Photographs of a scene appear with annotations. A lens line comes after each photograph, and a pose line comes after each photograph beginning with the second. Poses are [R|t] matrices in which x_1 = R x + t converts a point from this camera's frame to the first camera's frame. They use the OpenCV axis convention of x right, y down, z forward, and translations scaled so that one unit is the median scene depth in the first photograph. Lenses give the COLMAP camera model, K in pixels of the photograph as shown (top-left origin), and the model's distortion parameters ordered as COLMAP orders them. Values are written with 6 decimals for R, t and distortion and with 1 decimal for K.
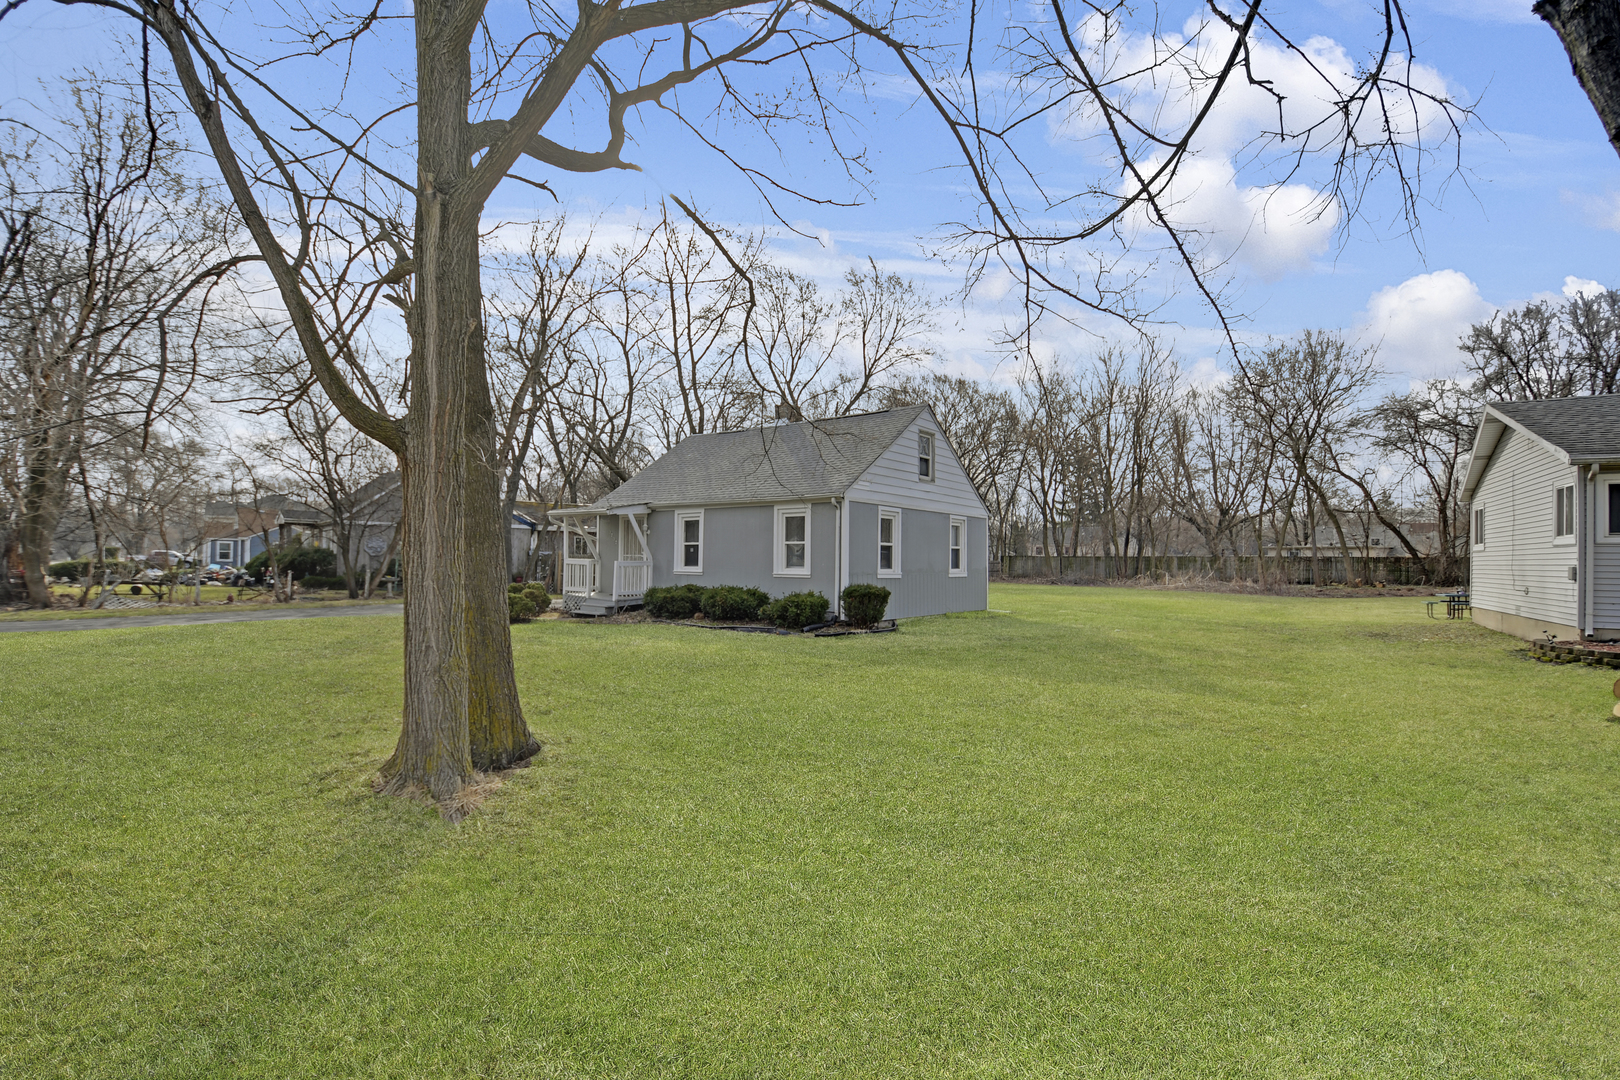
lens RADIAL K [[702.8, 0, 810.0], [0, 702.8, 540.0], [0, 0, 1]] dist [-0.000747, -0.014935]
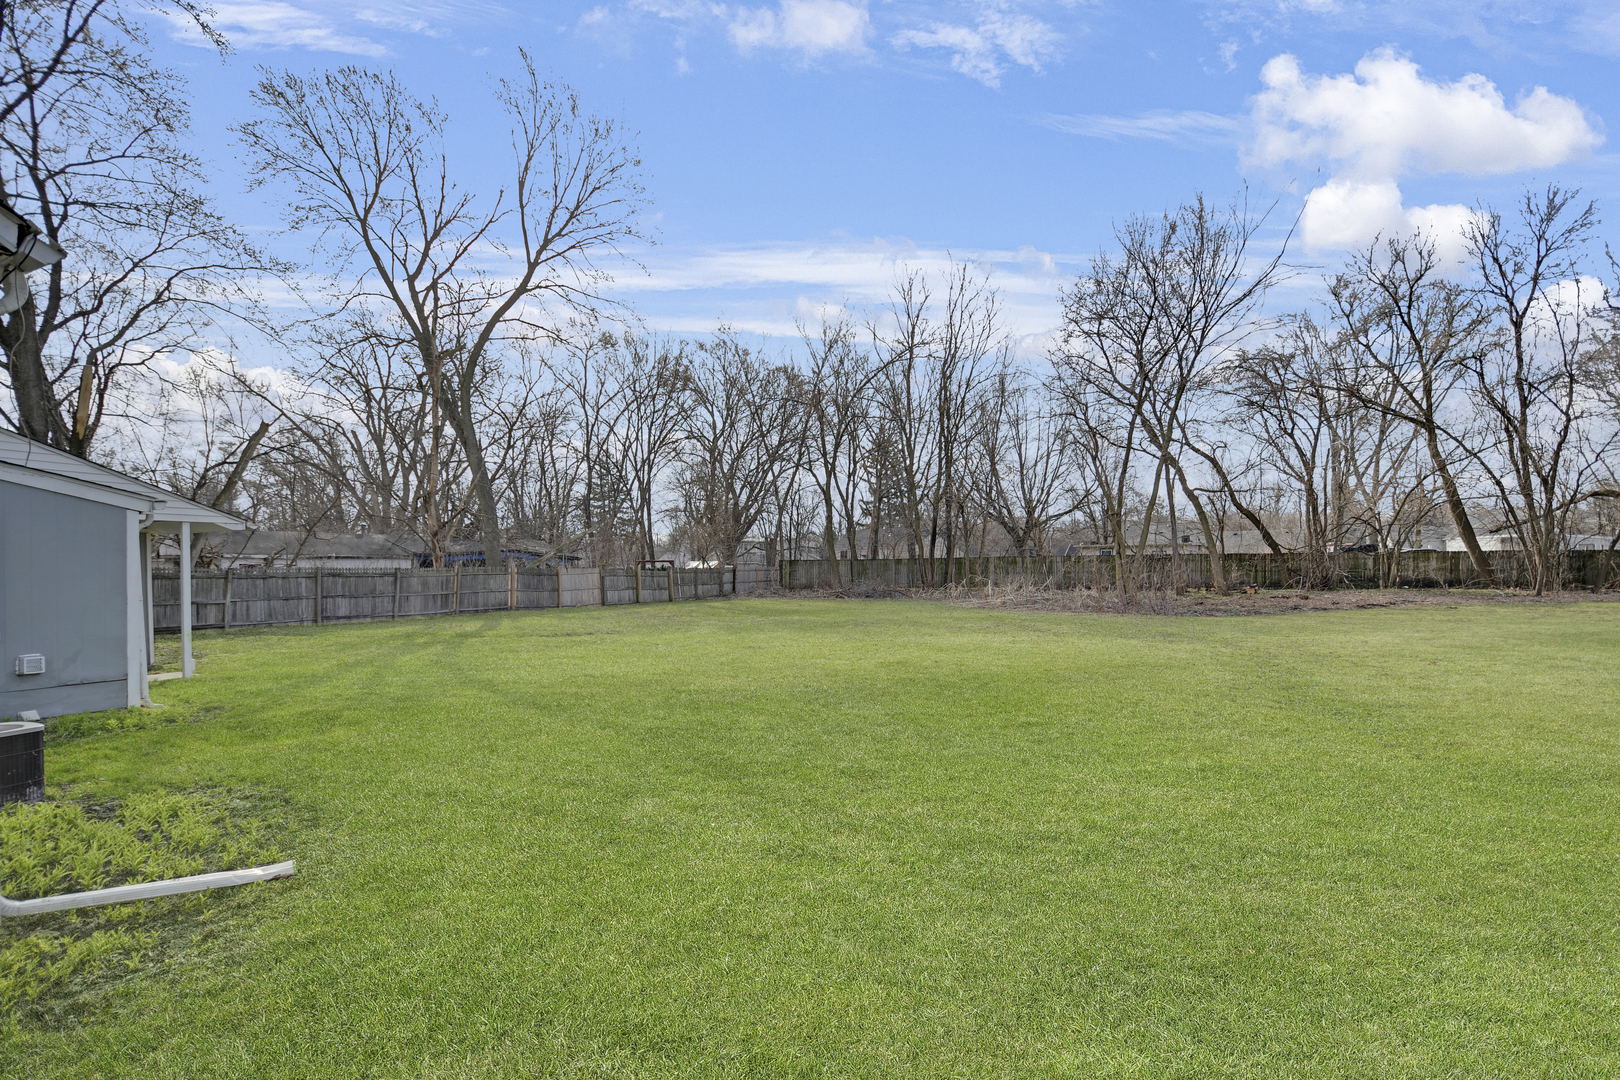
lens RADIAL K [[702.8, 0, 810.0], [0, 702.8, 540.0], [0, 0, 1]] dist [-0.000747, -0.014935]
pose [[0.969048, -0.007176, 0.246767, 0.141299], [0.009799, 0.999908, -0.009405, 0.010162], [-0.246676, 0.011533, 0.969029, 0.312154]]
